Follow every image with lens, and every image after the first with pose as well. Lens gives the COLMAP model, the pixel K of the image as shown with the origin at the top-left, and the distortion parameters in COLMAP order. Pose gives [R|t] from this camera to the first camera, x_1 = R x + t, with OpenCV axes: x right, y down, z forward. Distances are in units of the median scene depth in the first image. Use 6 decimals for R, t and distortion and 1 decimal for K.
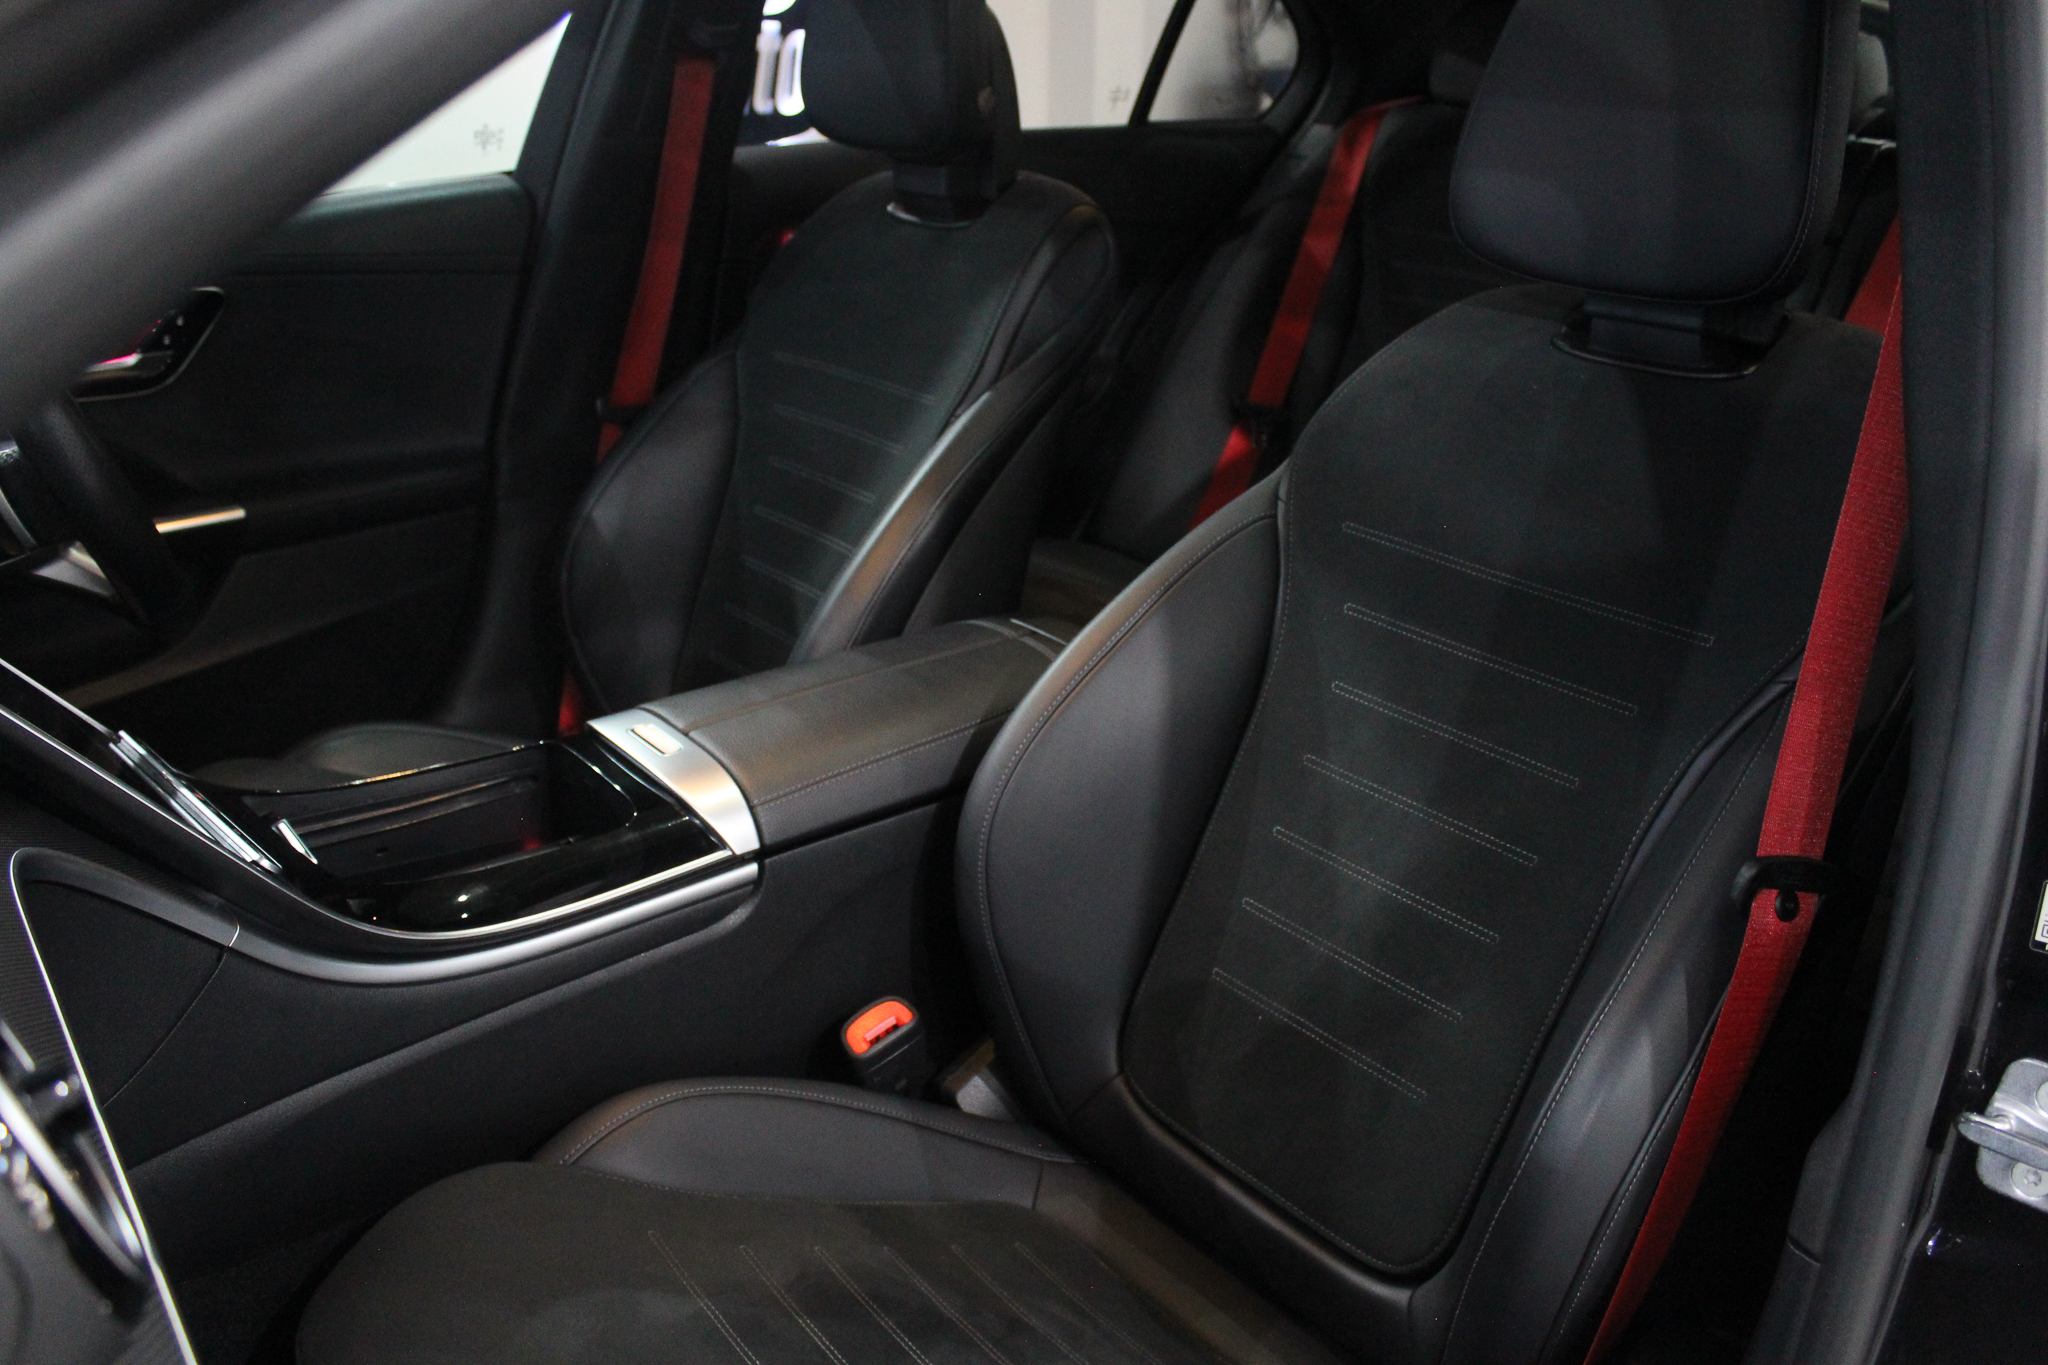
lens RADIAL K [[1667.0, 0, 1024.0], [0, 1667.0, 682.5], [0, 0, 1]] dist [-0.151607, 0.114295]
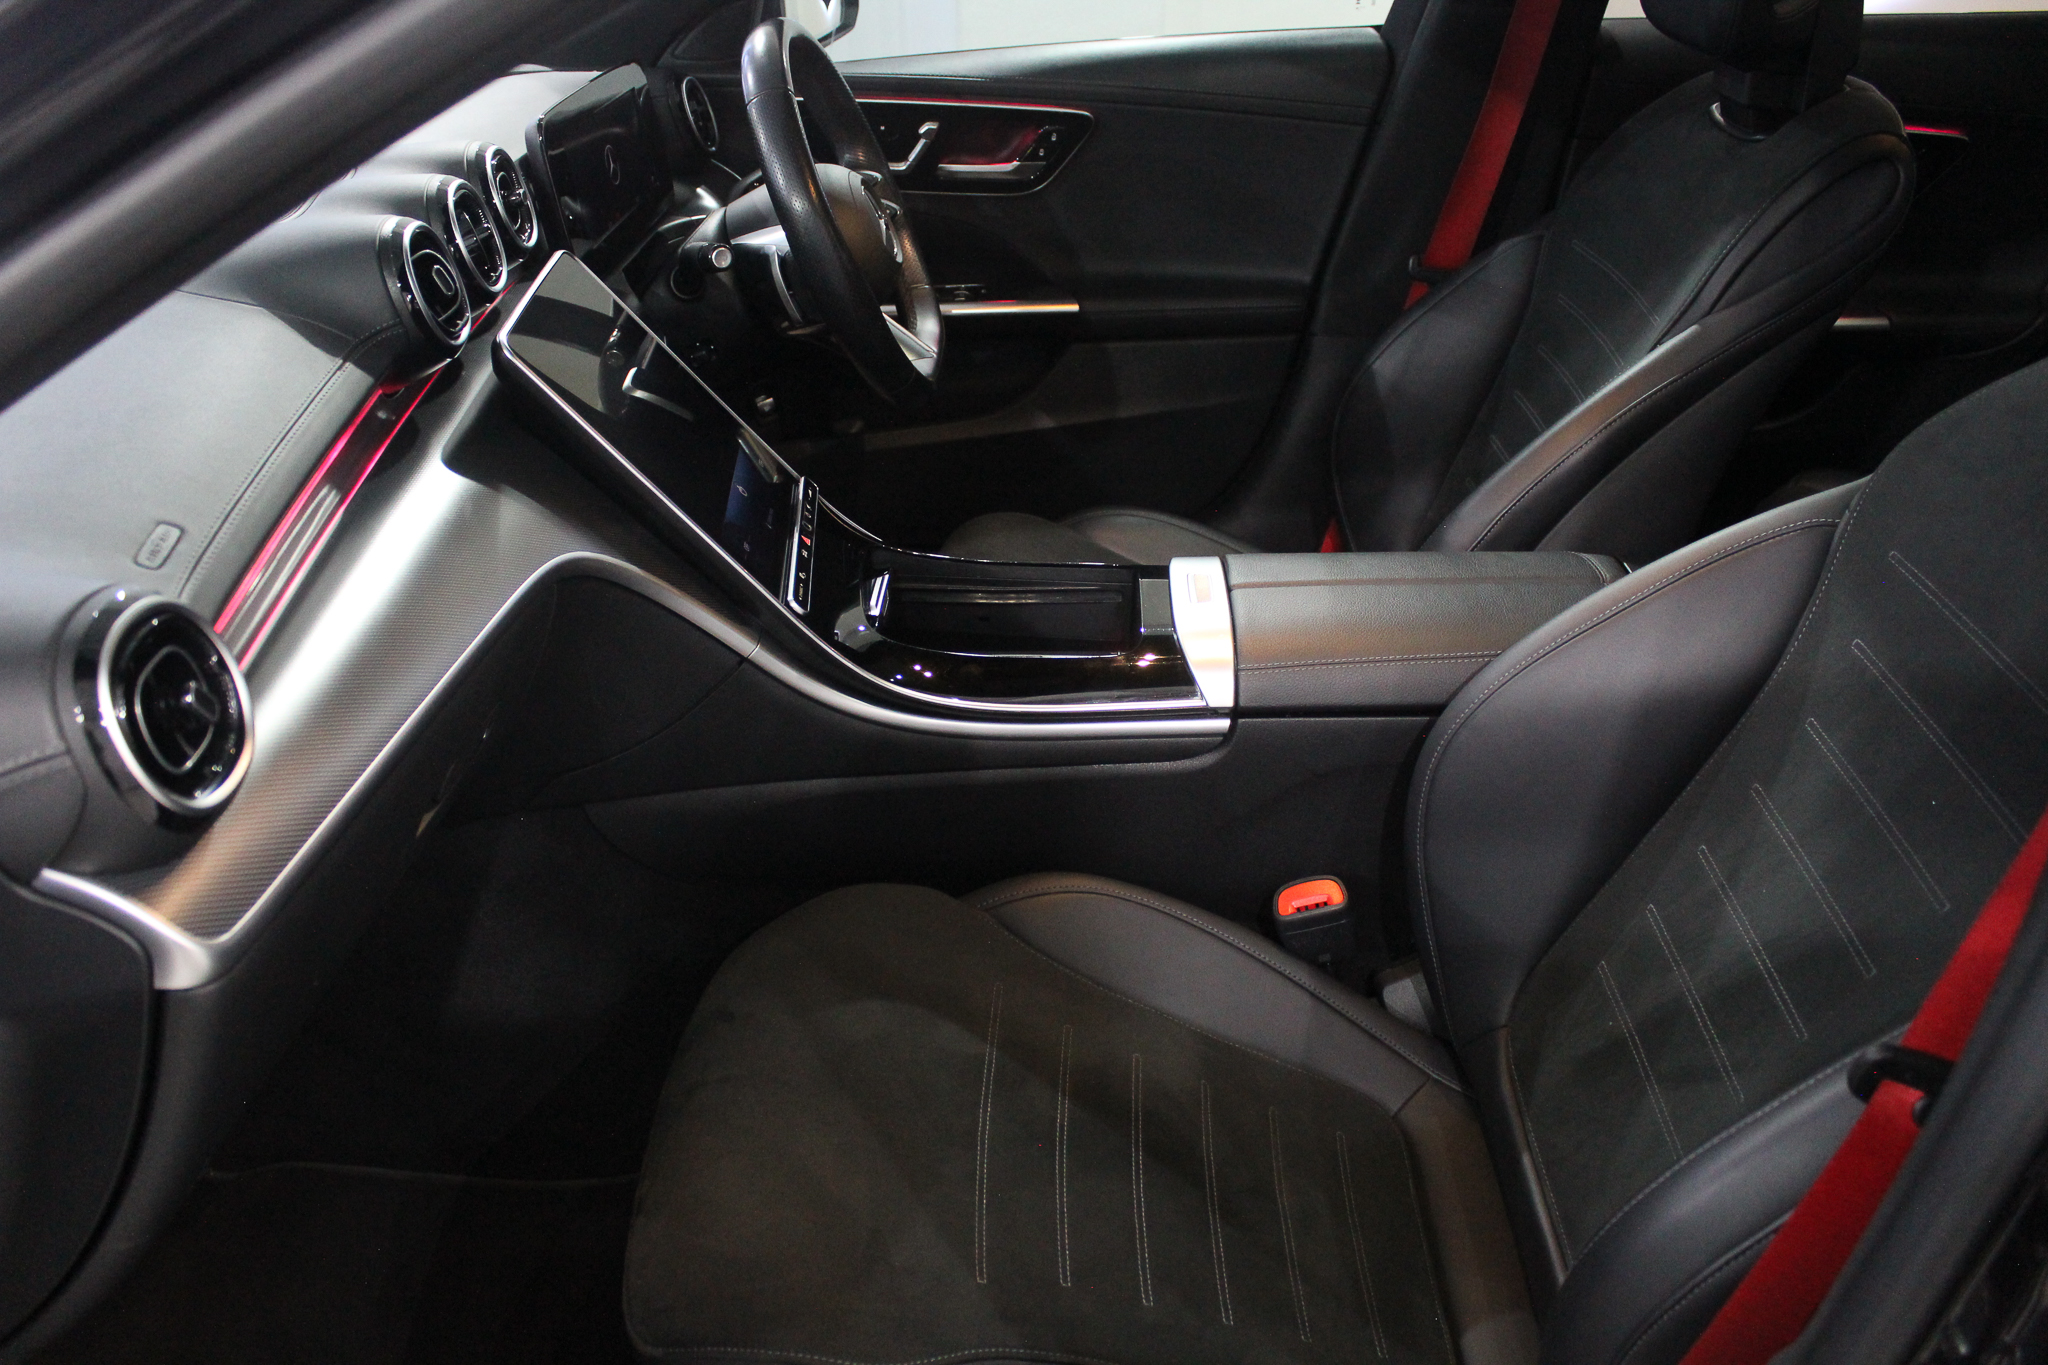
lens RADIAL K [[1667.0, 0, 1024.0], [0, 1667.0, 682.5], [0, 0, 1]] dist [-0.151607, 0.114295]
pose [[0.773099, 0.285417, -0.566440, 0.319383], [-0.215800, 0.958120, 0.188245, -0.084675], [0.596446, -0.023294, 0.802315, 0.025358]]
